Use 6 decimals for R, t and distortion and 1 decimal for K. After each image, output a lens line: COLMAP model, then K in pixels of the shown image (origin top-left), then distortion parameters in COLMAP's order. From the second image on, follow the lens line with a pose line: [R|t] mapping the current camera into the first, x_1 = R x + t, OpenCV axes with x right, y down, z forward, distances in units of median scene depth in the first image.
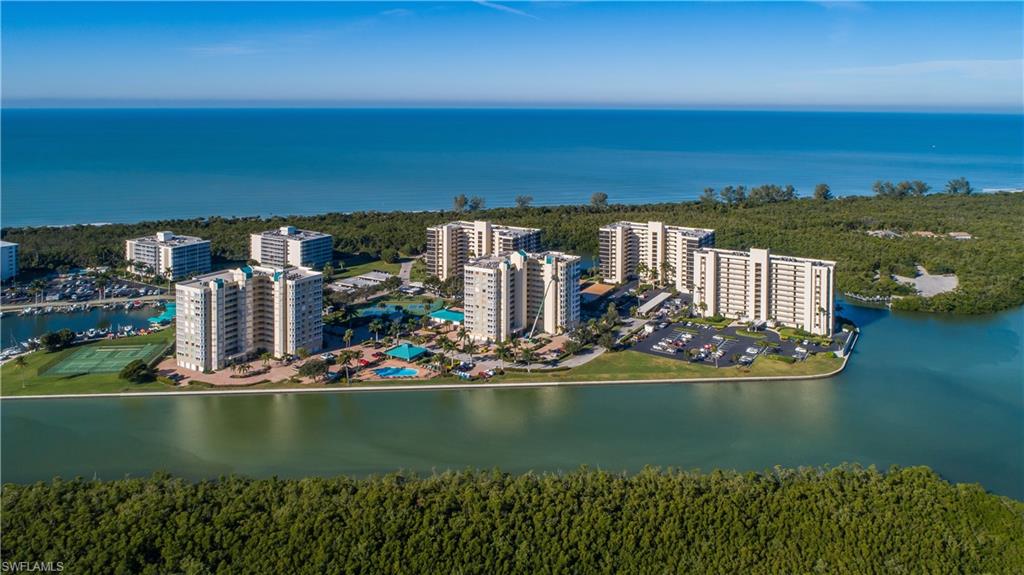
lens RADIAL K [[757.5, 0, 512.0], [0, 757.5, 287.5], [0, 0, 1]] dist [-0.026086, -0.002210]
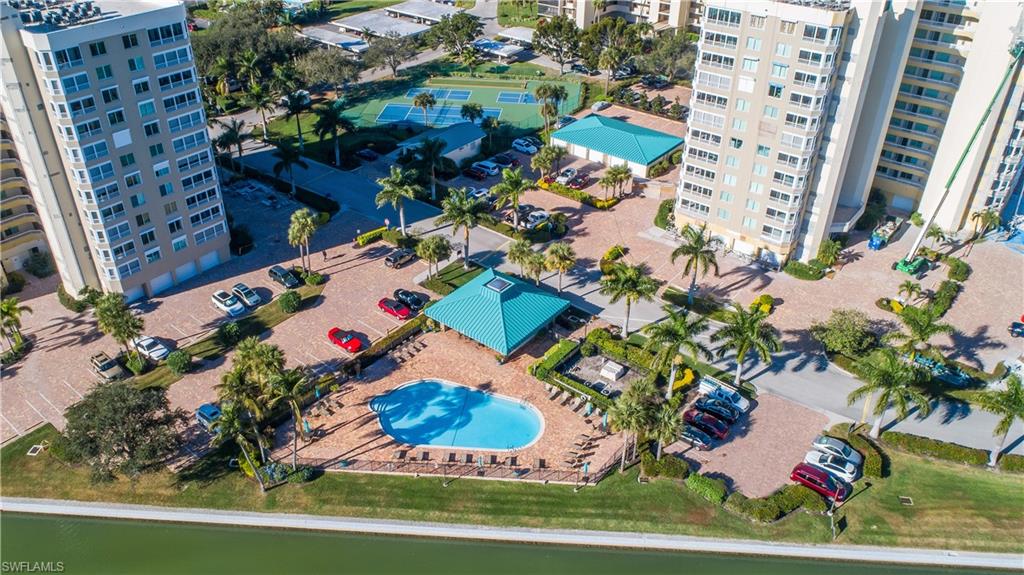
lens RADIAL K [[757.5, 0, 512.0], [0, 757.5, 287.5], [0, 0, 1]] dist [-0.026086, -0.002210]
pose [[0.994398, 0.069960, -0.079230, -0.106827], [-0.039052, 0.939737, 0.339661, -0.018287], [0.098218, -0.334664, 0.937205, 0.705019]]
